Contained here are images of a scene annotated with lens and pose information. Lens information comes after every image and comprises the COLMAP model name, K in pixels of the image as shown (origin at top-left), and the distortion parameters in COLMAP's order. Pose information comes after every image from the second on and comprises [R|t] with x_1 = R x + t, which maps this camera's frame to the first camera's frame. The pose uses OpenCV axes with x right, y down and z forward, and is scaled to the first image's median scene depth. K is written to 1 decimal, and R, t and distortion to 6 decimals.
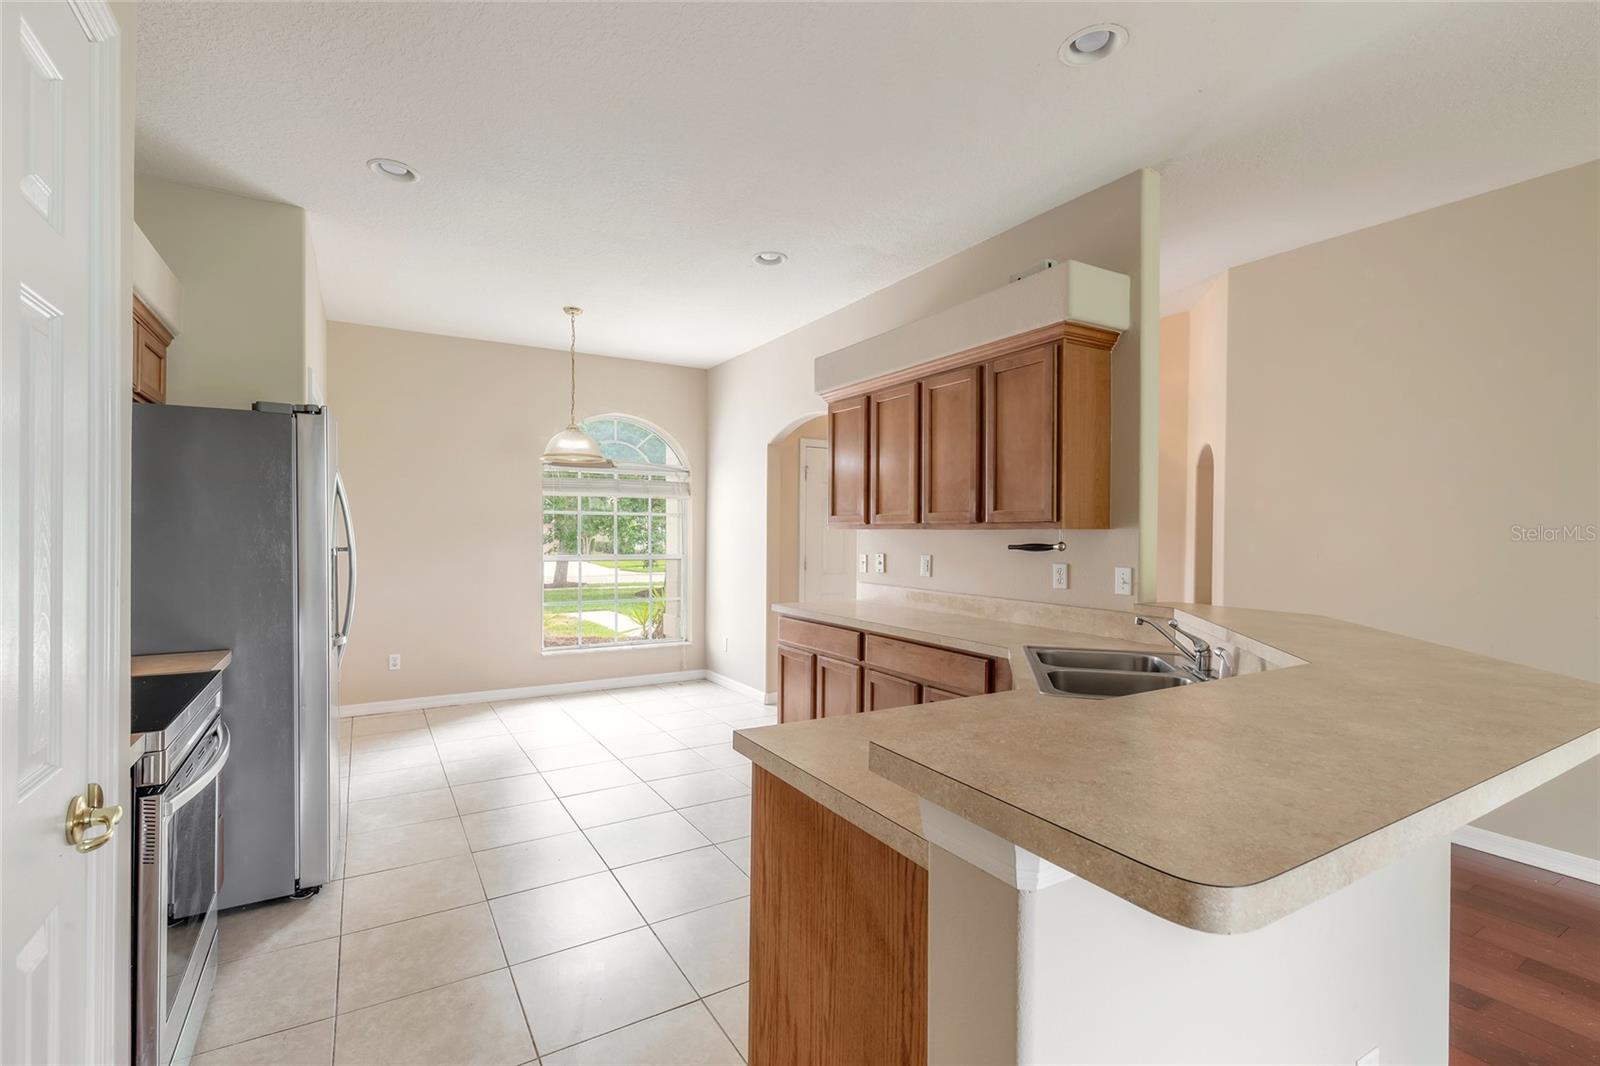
lens RADIAL K [[721.5, 0, 795.8], [0, 721.5, 535.8], [0, 0, 1]] dist [0.011415, -0.003479]
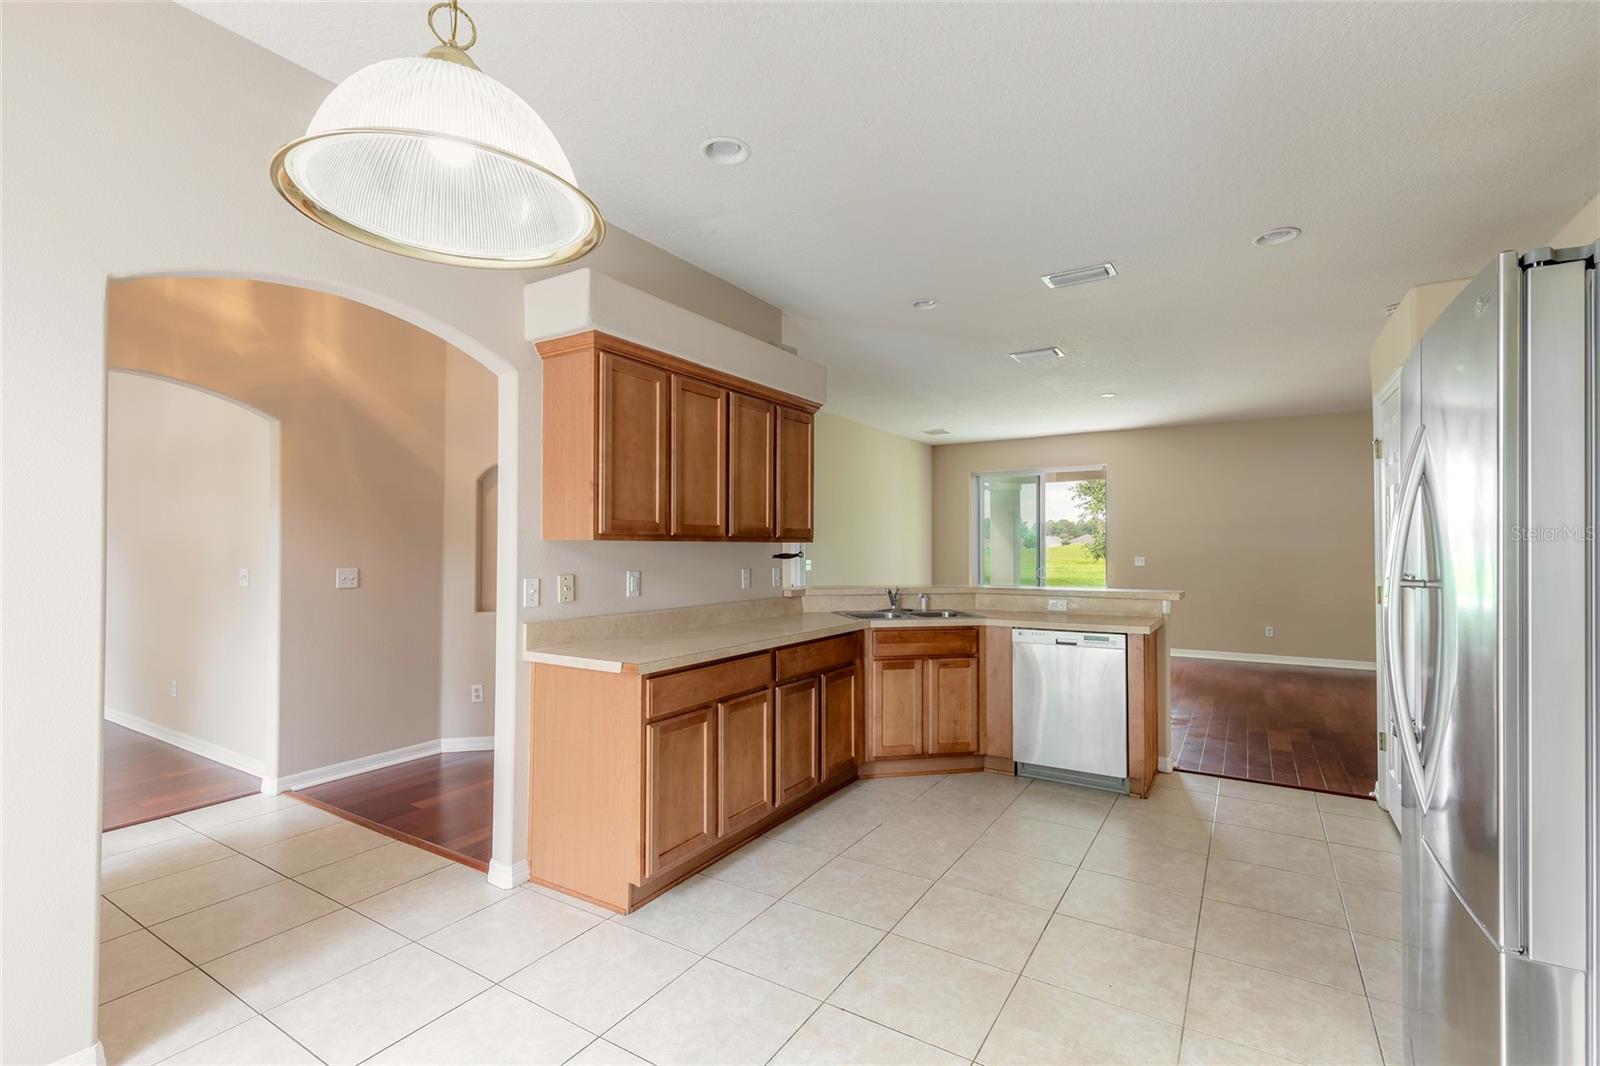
lens RADIAL K [[721.5, 0, 795.2], [0, 721.5, 538.6], [0, 0, 1]] dist [0.011415, -0.003479]
pose [[-0.449342, 0.003451, 0.893353, -0.561485], [0.000934, 0.999994, -0.003393, -0.007868], [-0.893359, -0.000691, -0.449343, 1.025335]]
